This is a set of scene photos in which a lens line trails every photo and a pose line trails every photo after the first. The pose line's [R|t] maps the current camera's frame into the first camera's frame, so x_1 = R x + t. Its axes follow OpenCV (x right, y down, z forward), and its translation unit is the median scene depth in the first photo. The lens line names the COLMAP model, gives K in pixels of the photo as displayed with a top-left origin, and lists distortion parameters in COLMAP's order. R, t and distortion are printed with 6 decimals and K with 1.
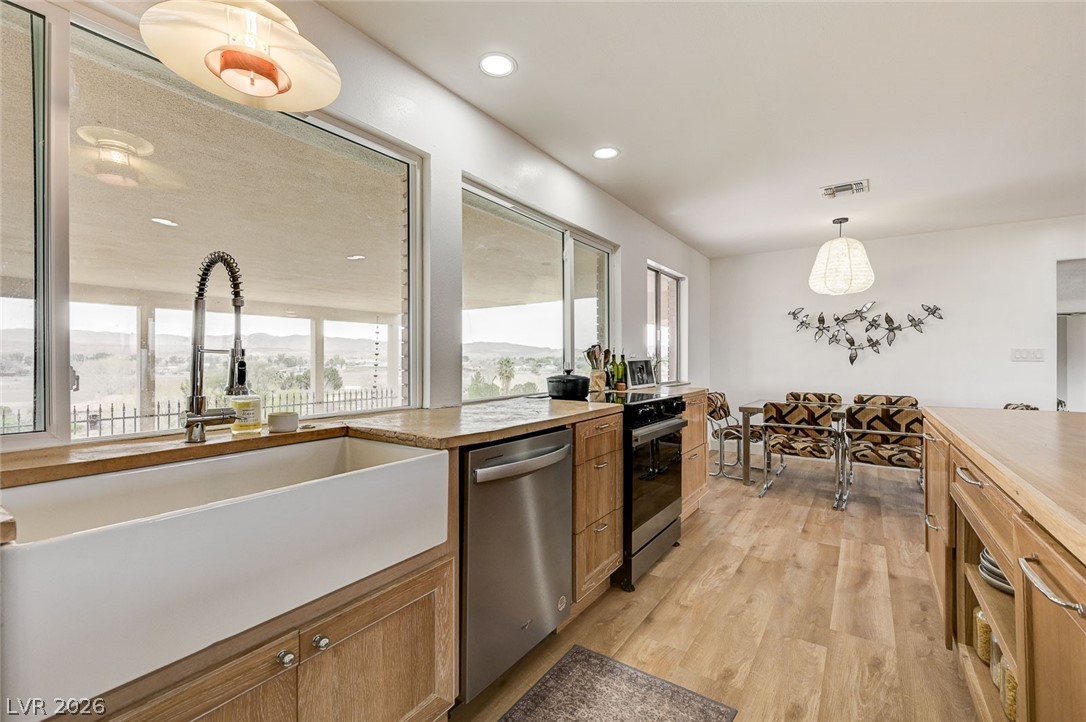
lens RADIAL K [[466.7, 0, 550.0], [0, 466.7, 357.8], [0, 0, 1]] dist [-0.000394, -0.000366]
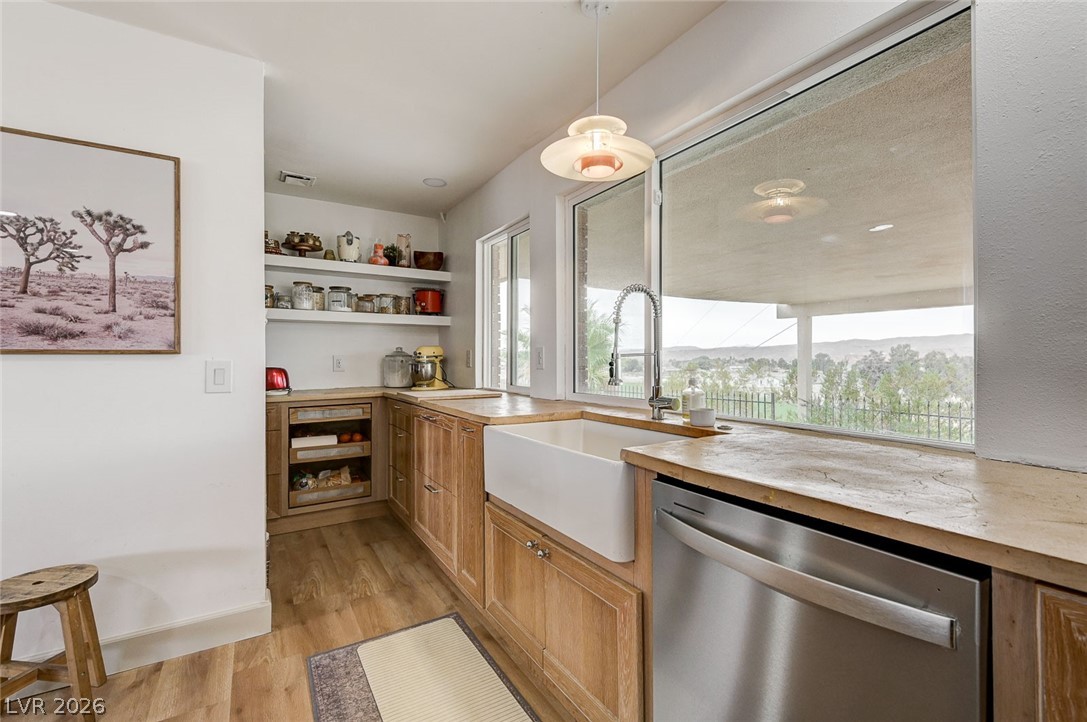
lens RADIAL K [[477.2, 0, 548.7], [0, 477.2, 358.0], [0, 0, 1]] dist [-0.000569, -0.000237]
pose [[-0.412371, -0.002935, -0.911011, 0.253091], [0.003860, 0.999980, -0.004969, 0.001119], [0.911008, -0.005566, -0.412351, 0.476476]]
